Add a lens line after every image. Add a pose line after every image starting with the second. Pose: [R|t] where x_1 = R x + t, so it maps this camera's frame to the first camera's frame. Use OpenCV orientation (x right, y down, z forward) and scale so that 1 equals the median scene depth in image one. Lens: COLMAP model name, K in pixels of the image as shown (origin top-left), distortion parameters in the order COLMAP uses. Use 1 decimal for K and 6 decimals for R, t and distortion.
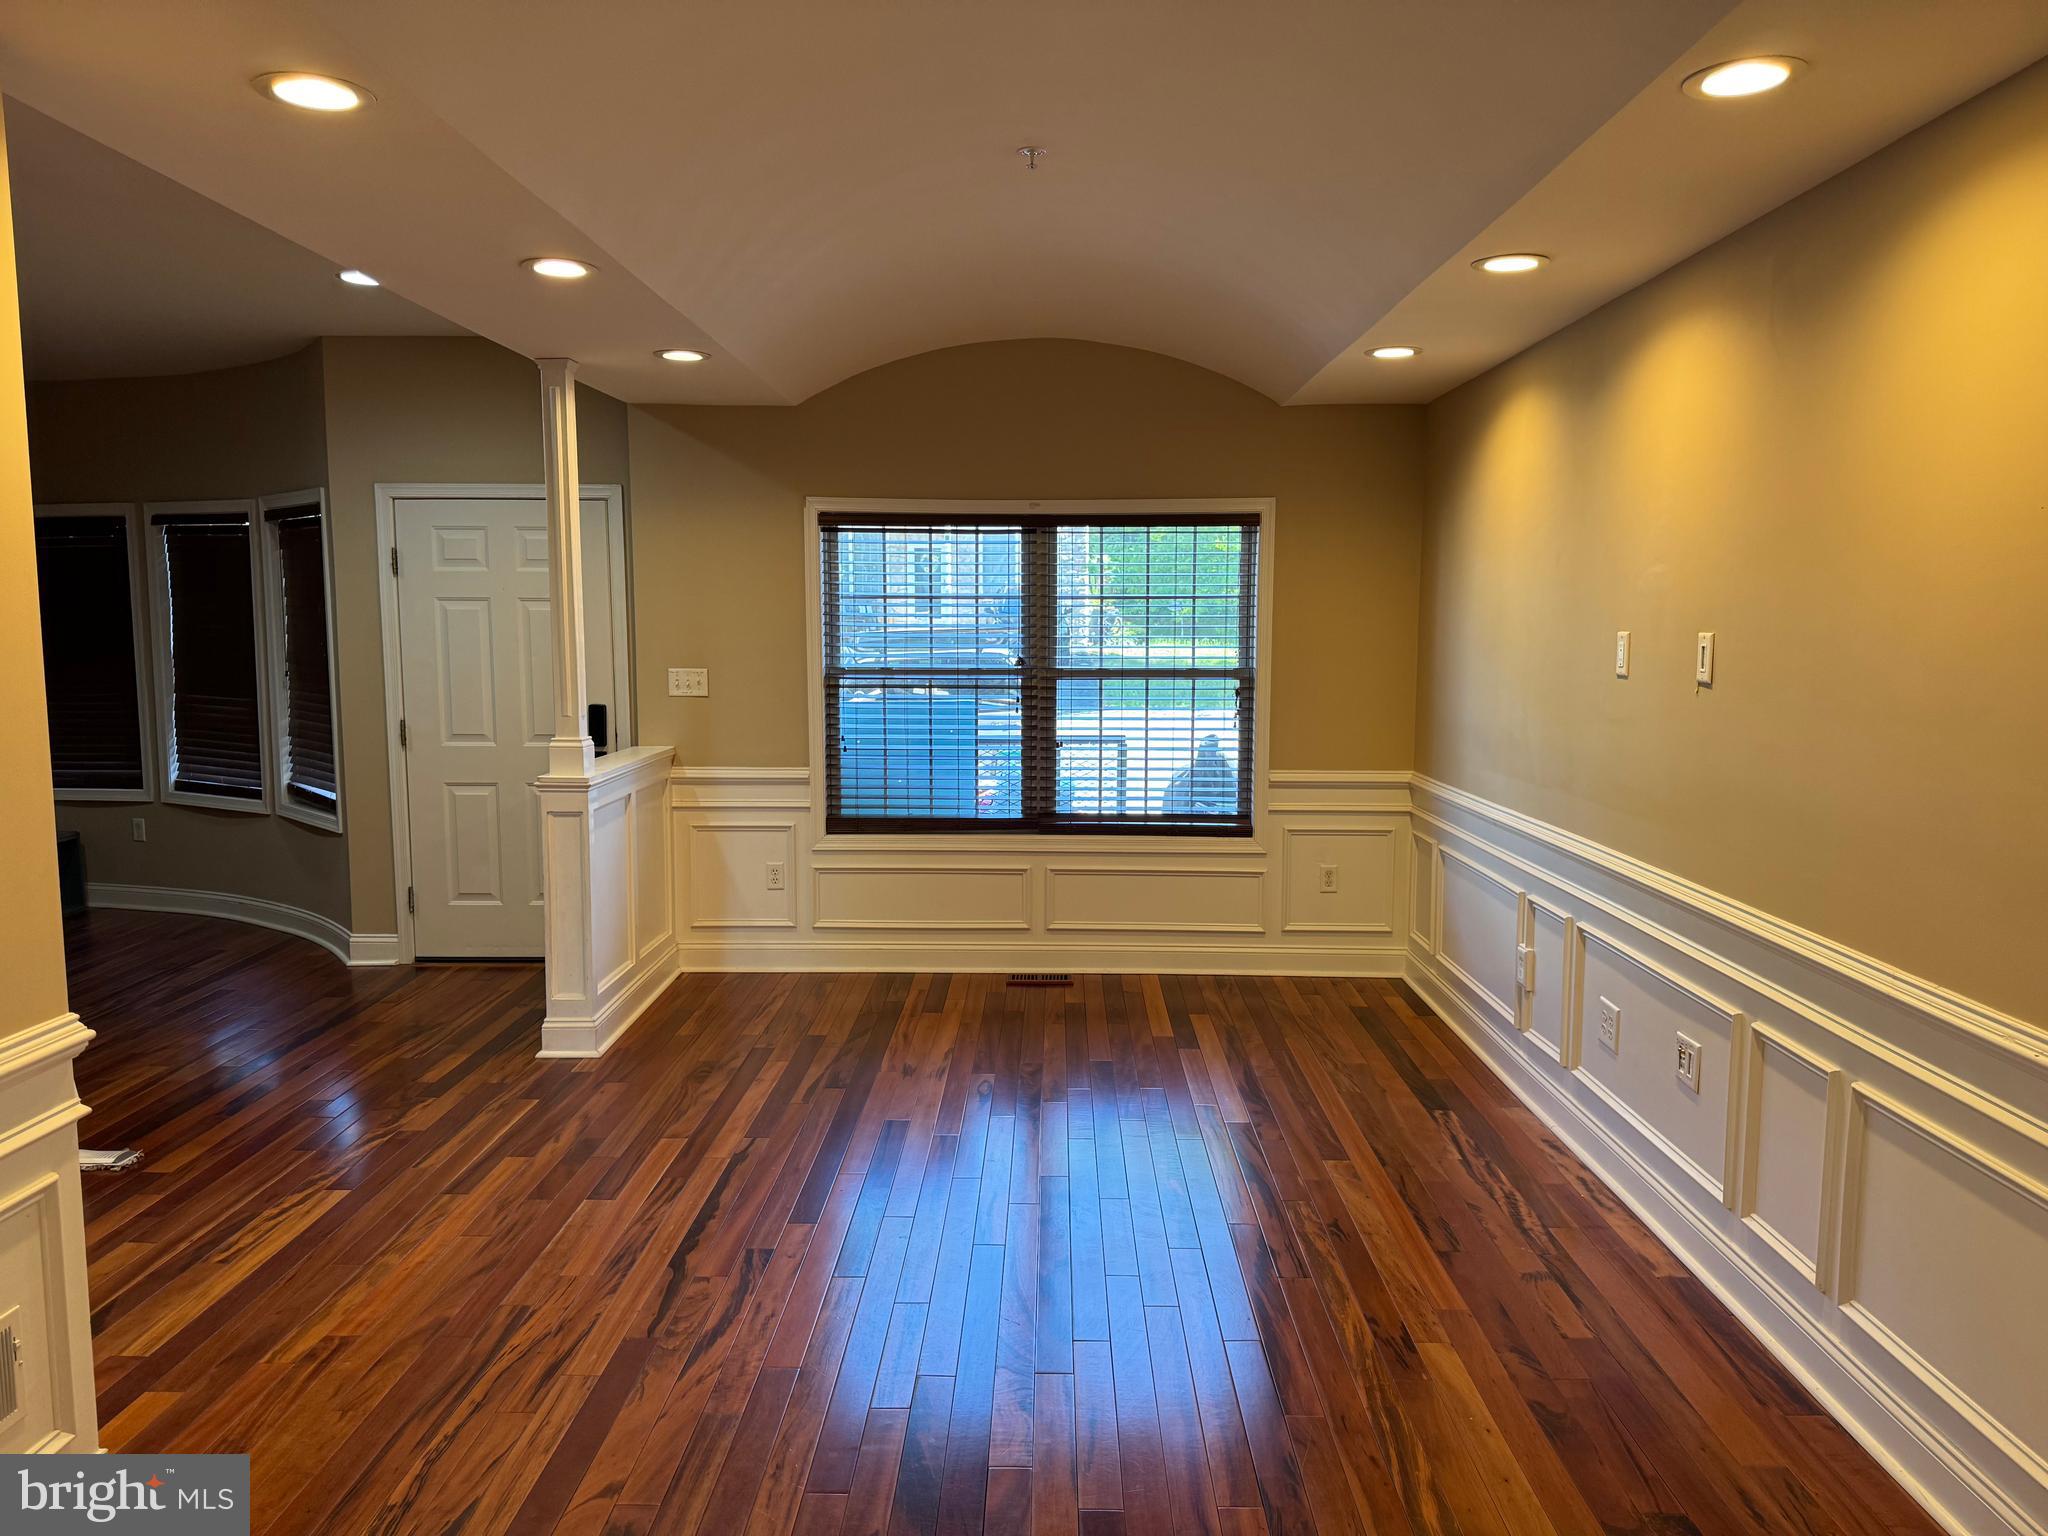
lens RADIAL K [[1425.9, 0, 1023.1], [0, 1425.9, 775.2], [0, 0, 1]] dist [0.067084, -0.079455]
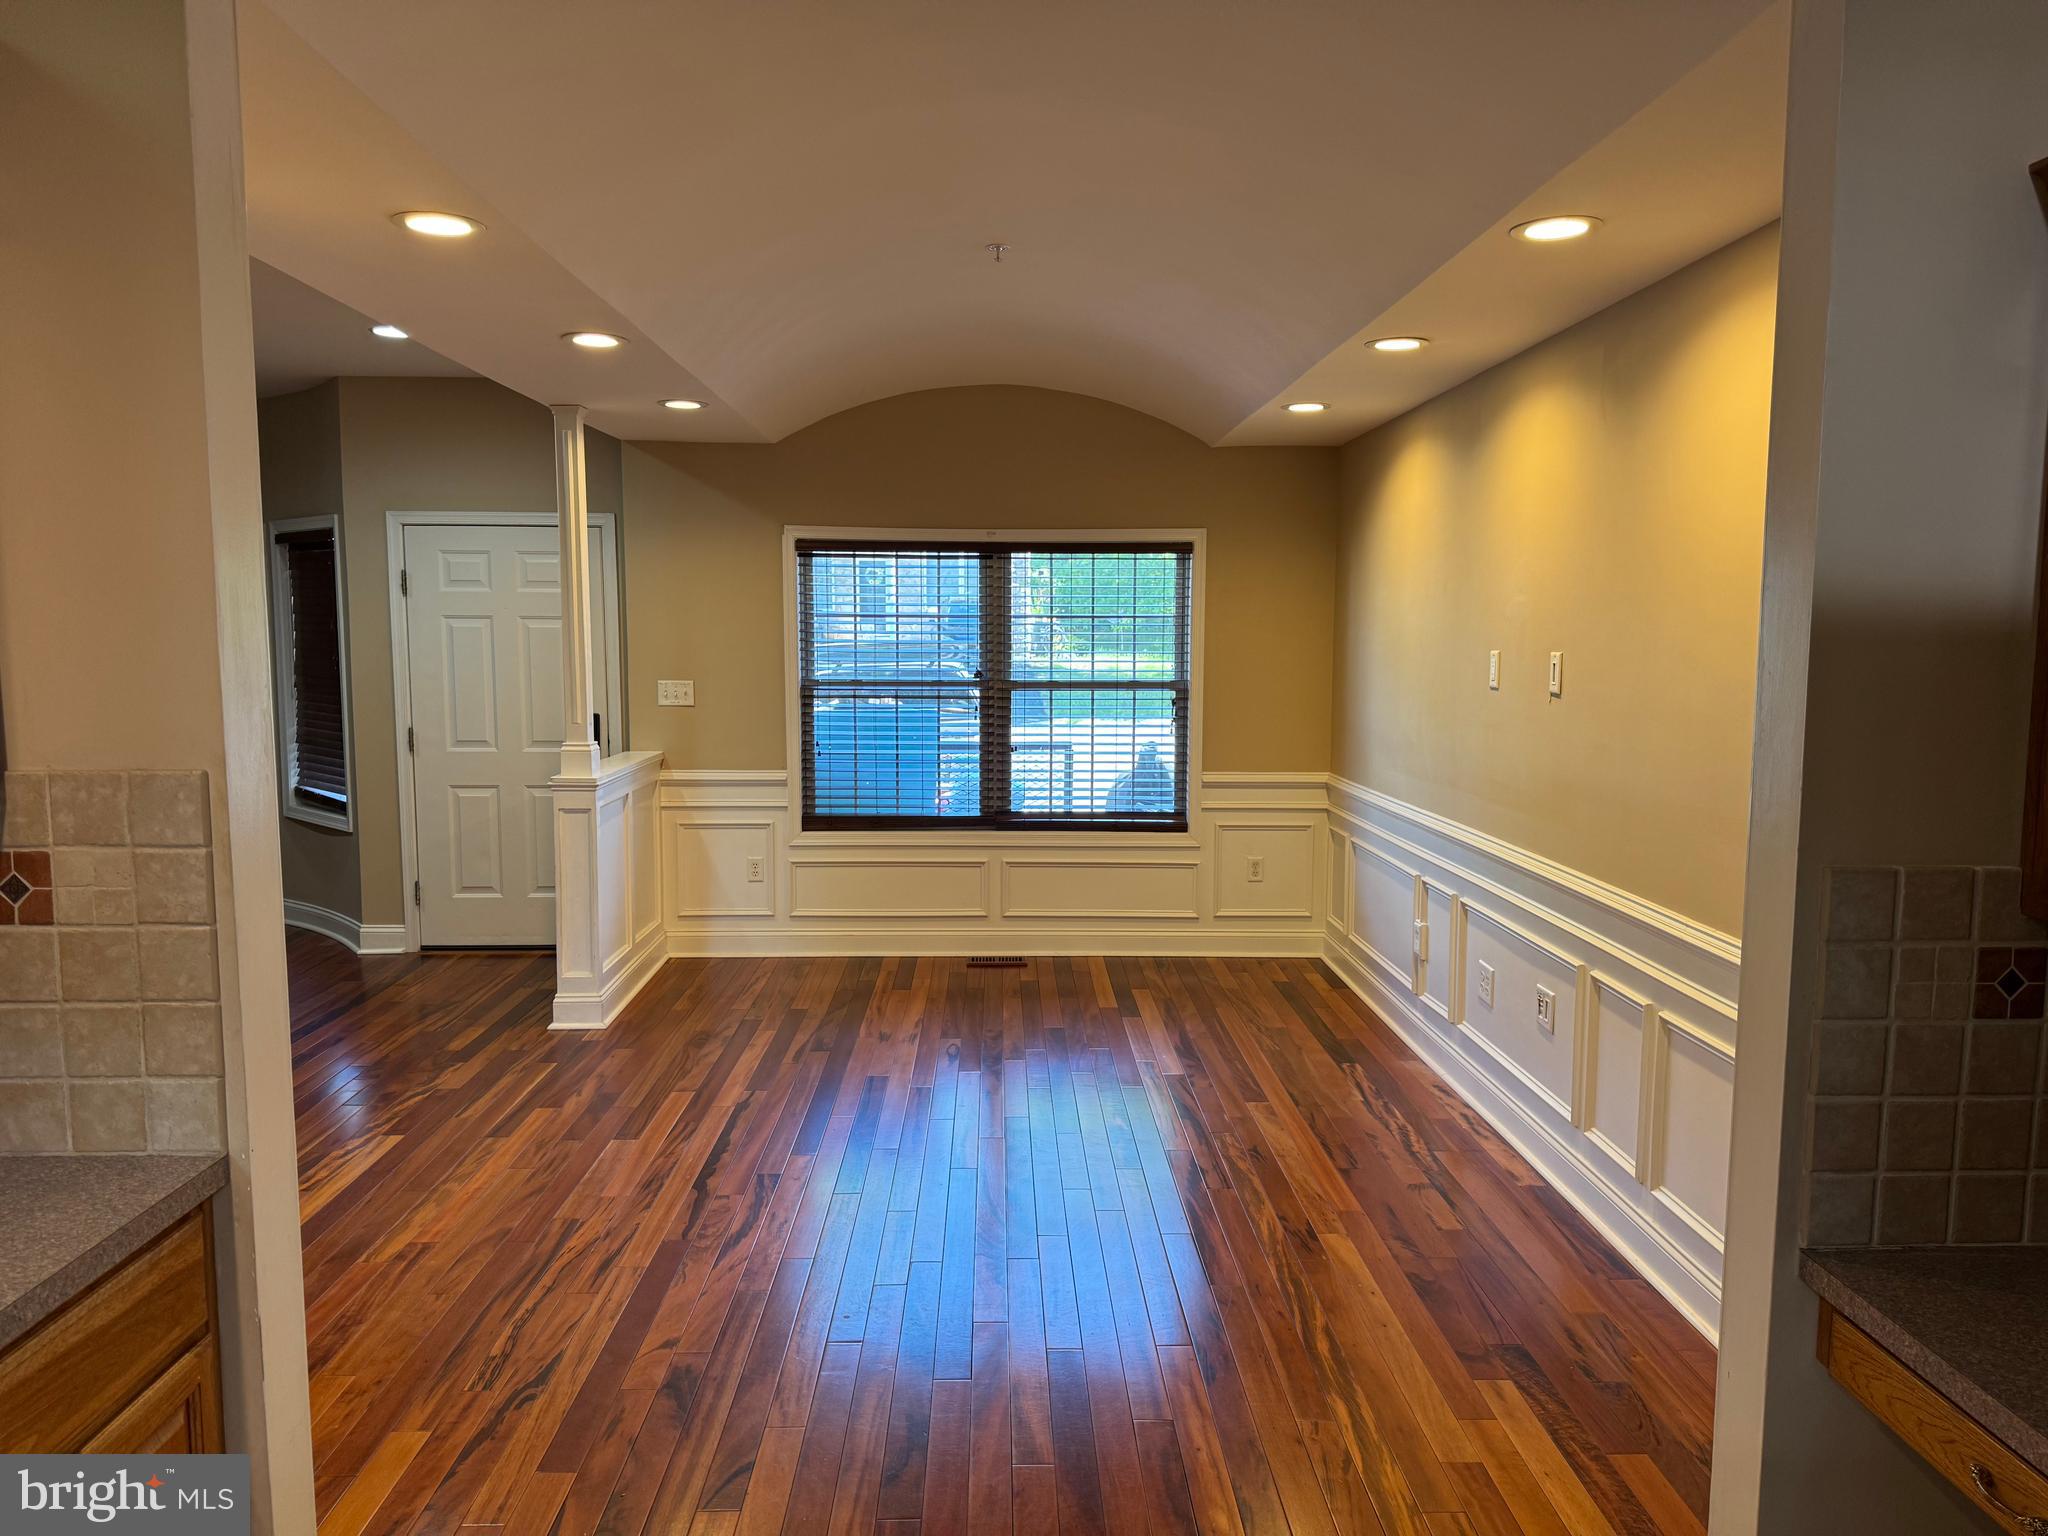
lens RADIAL K [[1425.9, 0, 1023.4], [0, 1425.9, 769.2], [0, 0, 1]] dist [0.067084, -0.079455]
pose [[0.999112, -0.002123, 0.042088, -0.017892], [0.002636, 0.999923, -0.012149, 0.009638], [-0.042059, 0.012249, 0.999040, -0.138815]]
